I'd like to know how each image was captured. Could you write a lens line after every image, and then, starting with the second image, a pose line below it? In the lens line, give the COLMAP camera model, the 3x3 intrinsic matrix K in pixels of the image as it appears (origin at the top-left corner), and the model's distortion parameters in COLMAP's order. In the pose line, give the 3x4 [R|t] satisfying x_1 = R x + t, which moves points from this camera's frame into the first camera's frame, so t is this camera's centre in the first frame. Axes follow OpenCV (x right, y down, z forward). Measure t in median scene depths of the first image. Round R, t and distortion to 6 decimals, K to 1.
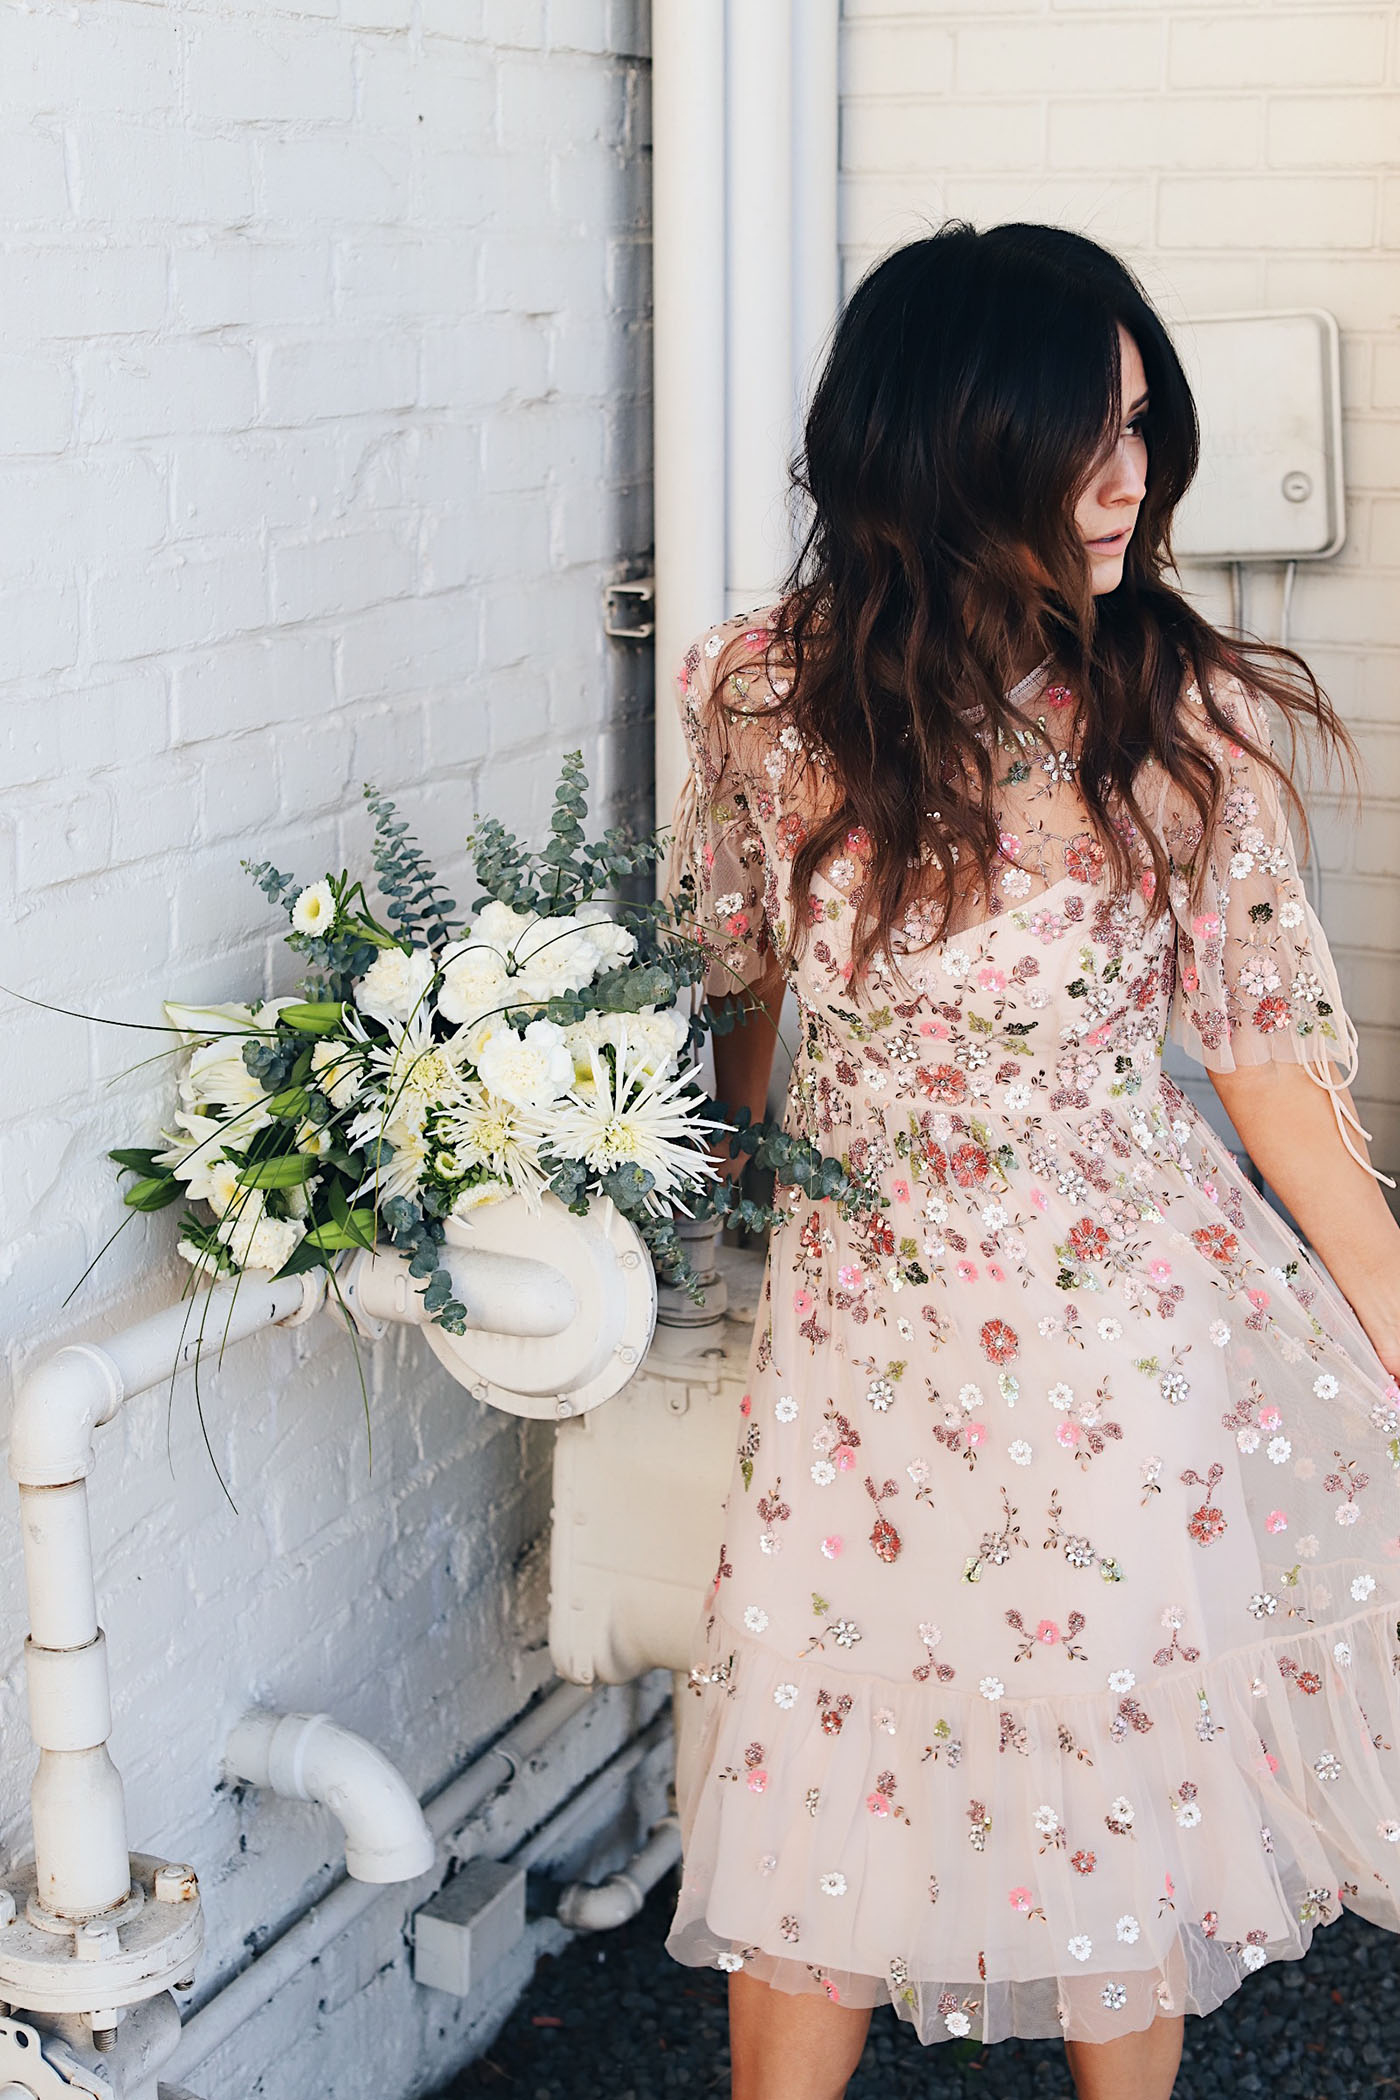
lens RADIAL K [[3018.2, 0, 700.0], [0, 3018.2, 1050.0], [0, 0, 1]] dist [-0.153761, 0.251305]
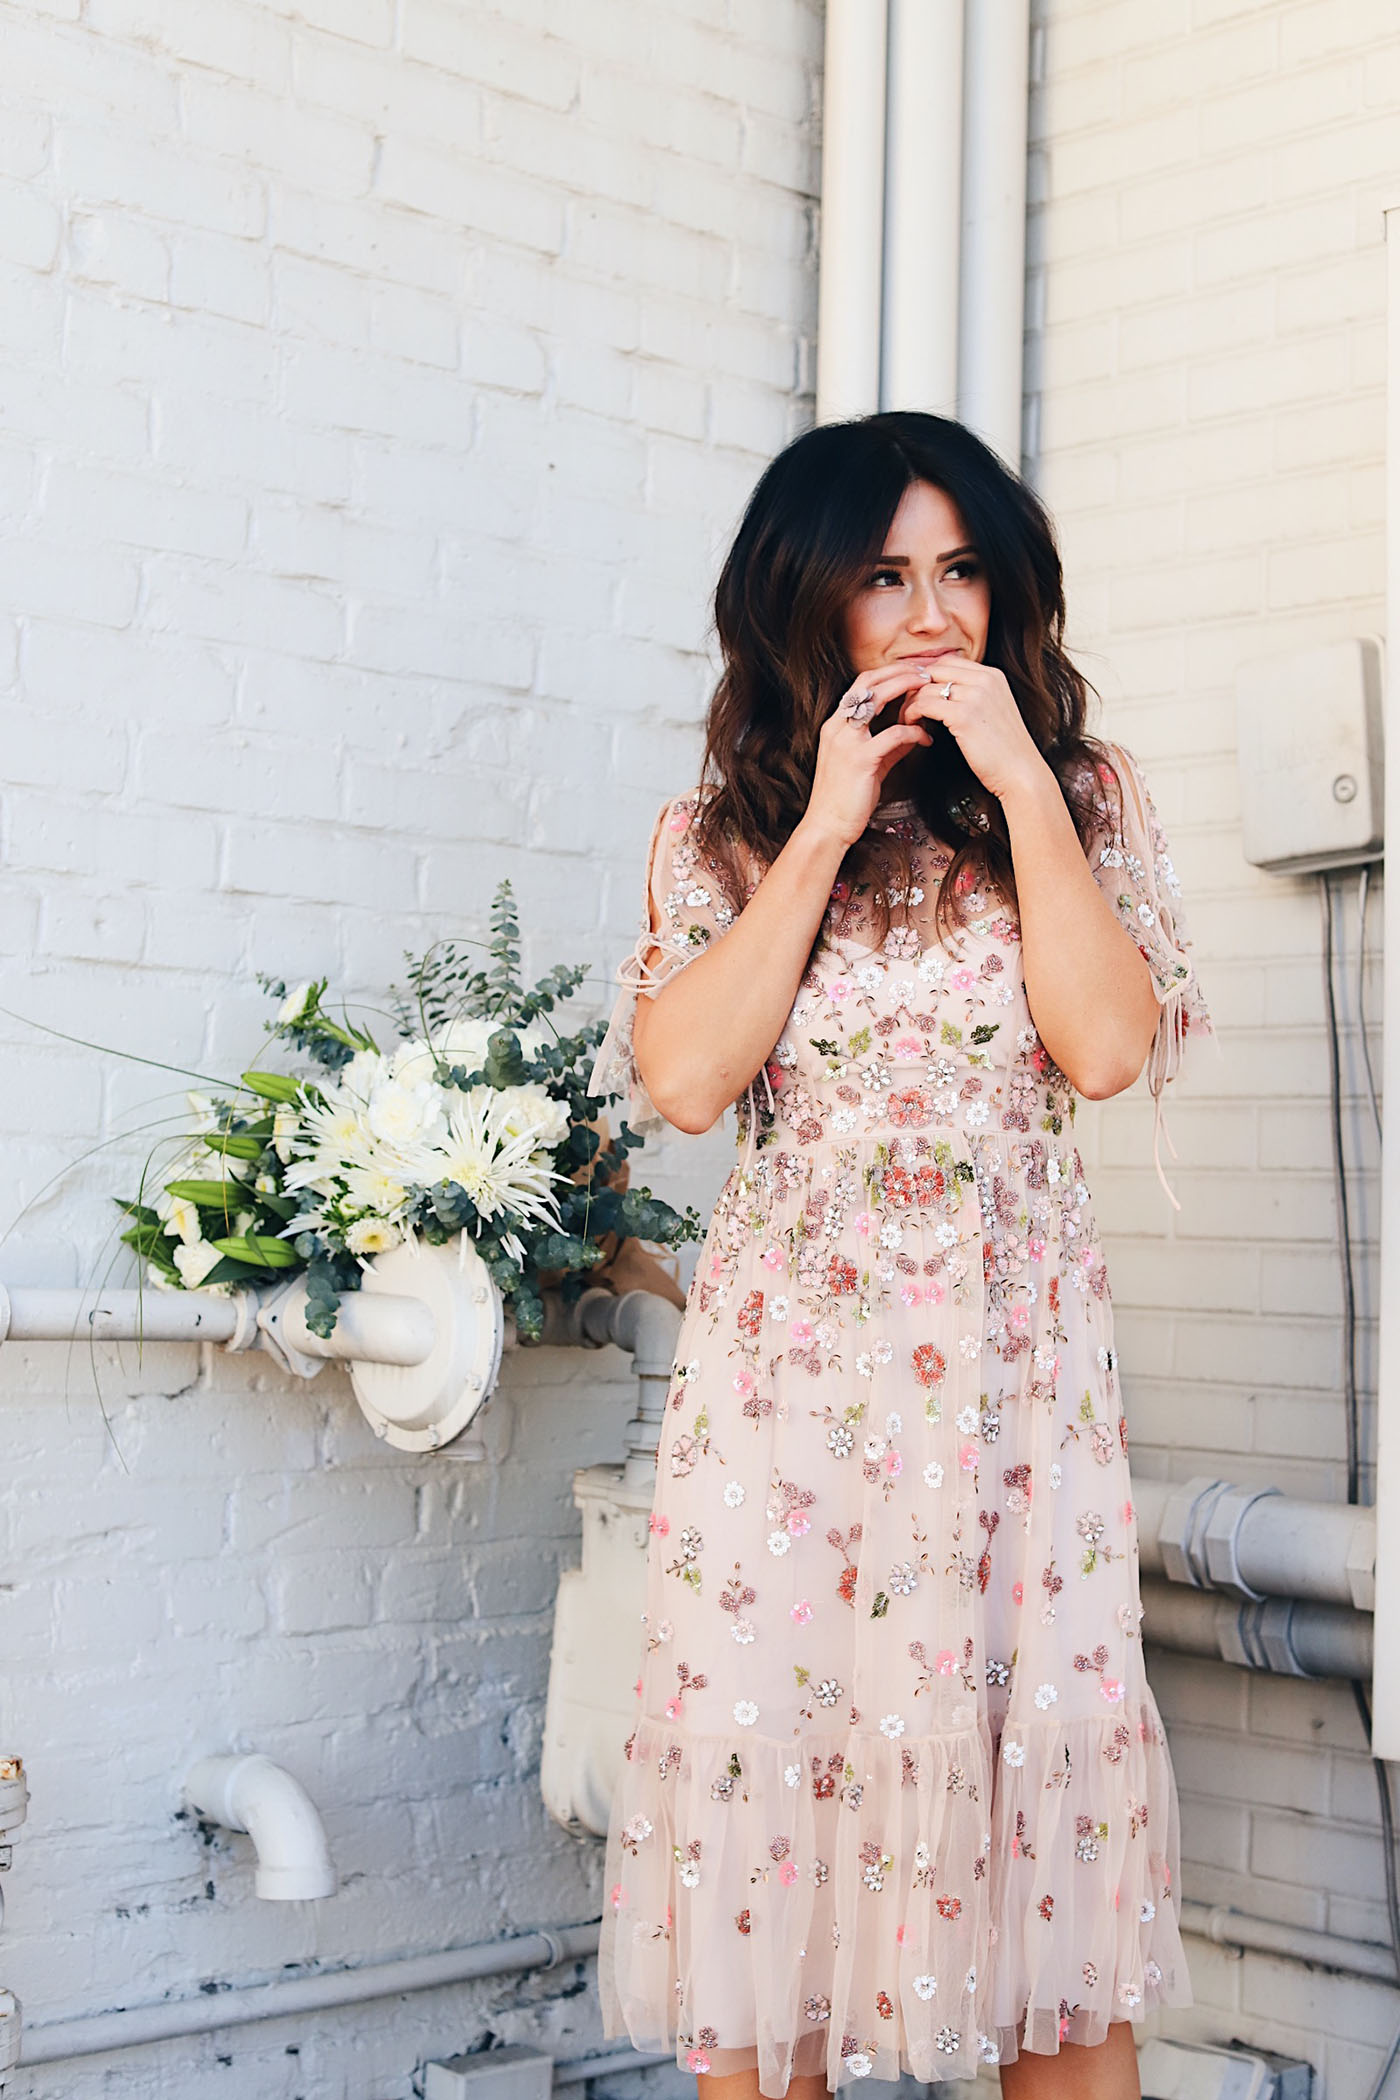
lens RADIAL K [[3027.2, 0, 700.0], [0, 3027.2, 1050.0], [0, 0, 1]] dist [-0.154064, 0.350043]
pose [[0.935878, 0.013122, -0.352081, 0.412164], [-0.118716, 0.952614, -0.280059, 0.264428], [0.331722, 0.303899, 0.893088, -0.024557]]
